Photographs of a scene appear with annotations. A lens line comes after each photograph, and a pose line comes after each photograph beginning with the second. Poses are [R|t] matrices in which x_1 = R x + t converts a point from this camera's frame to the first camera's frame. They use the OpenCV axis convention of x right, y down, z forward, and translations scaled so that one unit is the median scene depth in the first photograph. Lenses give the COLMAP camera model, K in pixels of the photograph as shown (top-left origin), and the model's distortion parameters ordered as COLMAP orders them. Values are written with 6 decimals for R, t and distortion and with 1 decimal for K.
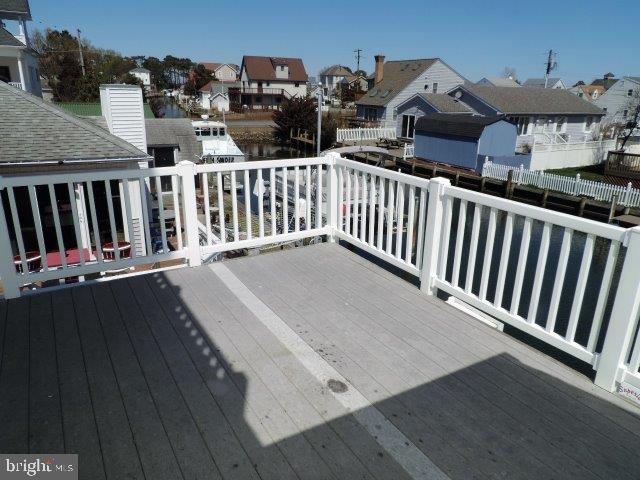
lens RADIAL K [[459.4, 0, 321.5], [0, 459.4, 239.2], [0, 0, 1]] dist [-0.000291, 0.001665]
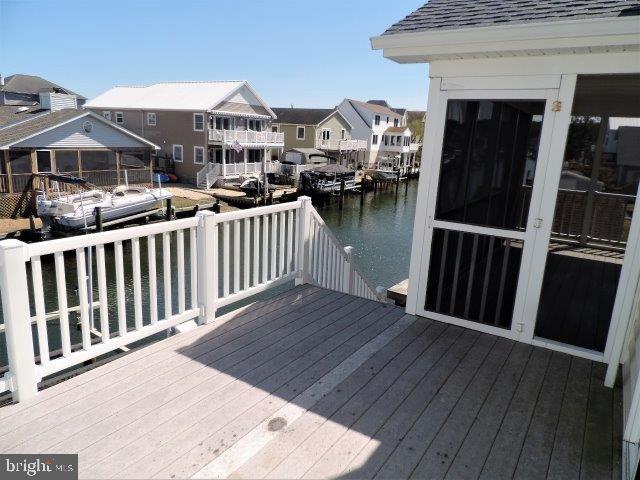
lens RADIAL K [[466.0, 0, 322.2], [0, 466.0, 244.0], [0, 0, 1]] dist [0.038655, 0.001003]
pose [[-0.440599, -0.257112, 0.860096, -0.267693], [0.219774, 0.898057, 0.381043, -0.137126], [-0.870386, 0.356914, -0.339177, 0.378124]]
